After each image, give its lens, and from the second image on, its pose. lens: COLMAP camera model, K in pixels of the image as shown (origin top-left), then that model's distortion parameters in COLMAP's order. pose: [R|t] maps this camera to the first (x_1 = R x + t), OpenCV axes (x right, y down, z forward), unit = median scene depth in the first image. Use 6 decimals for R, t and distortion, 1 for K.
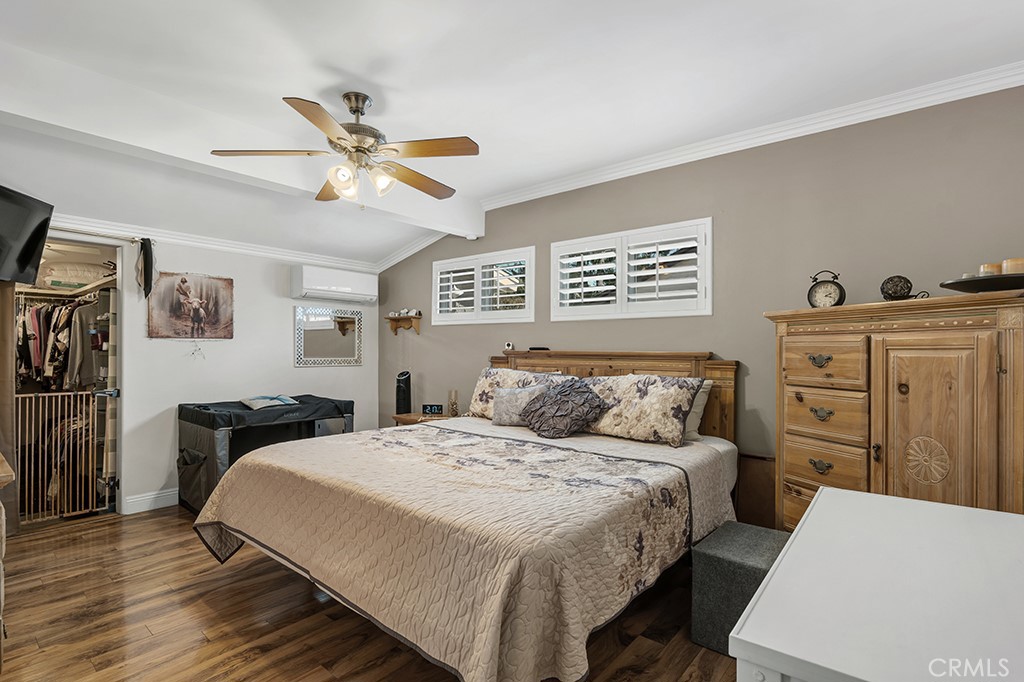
lens RADIAL K [[500.6, 0, 516.3], [0, 500.6, 337.2], [0, 0, 1]] dist [-0.003779, -0.001466]
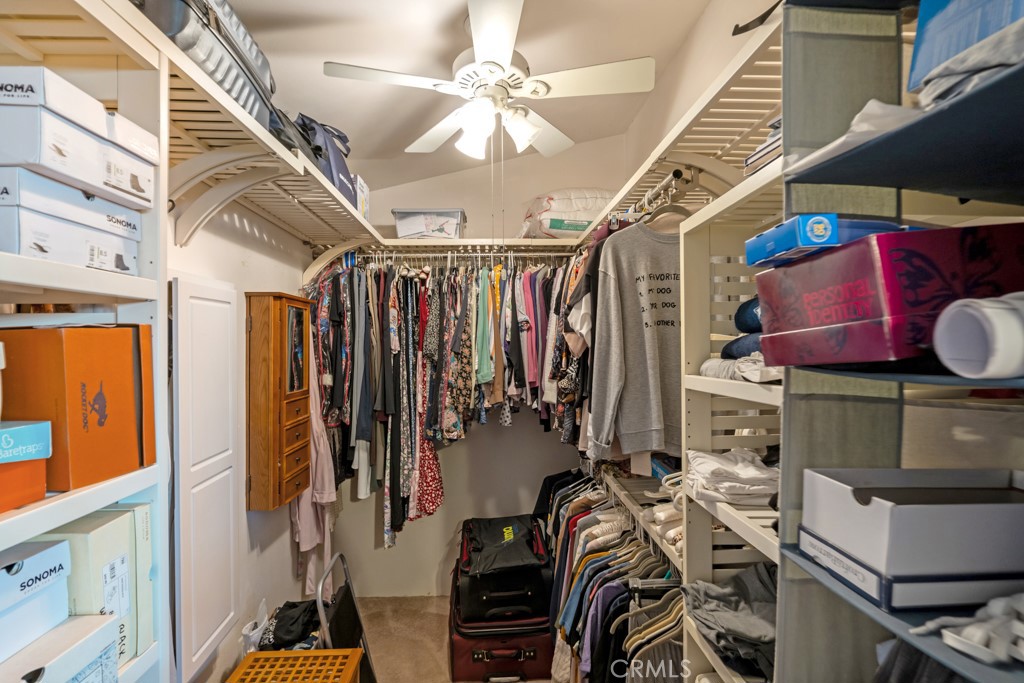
lens RADIAL K [[492.0, 0, 511.4], [0, 492.0, 342.4], [0, 0, 1]] dist [-0.016169, 0.003908]
pose [[0.685605, -0.003965, -0.727963, -0.617302], [0.015722, 0.999833, 0.009361, 0.011919], [0.727804, -0.017863, 0.685552, 0.647495]]
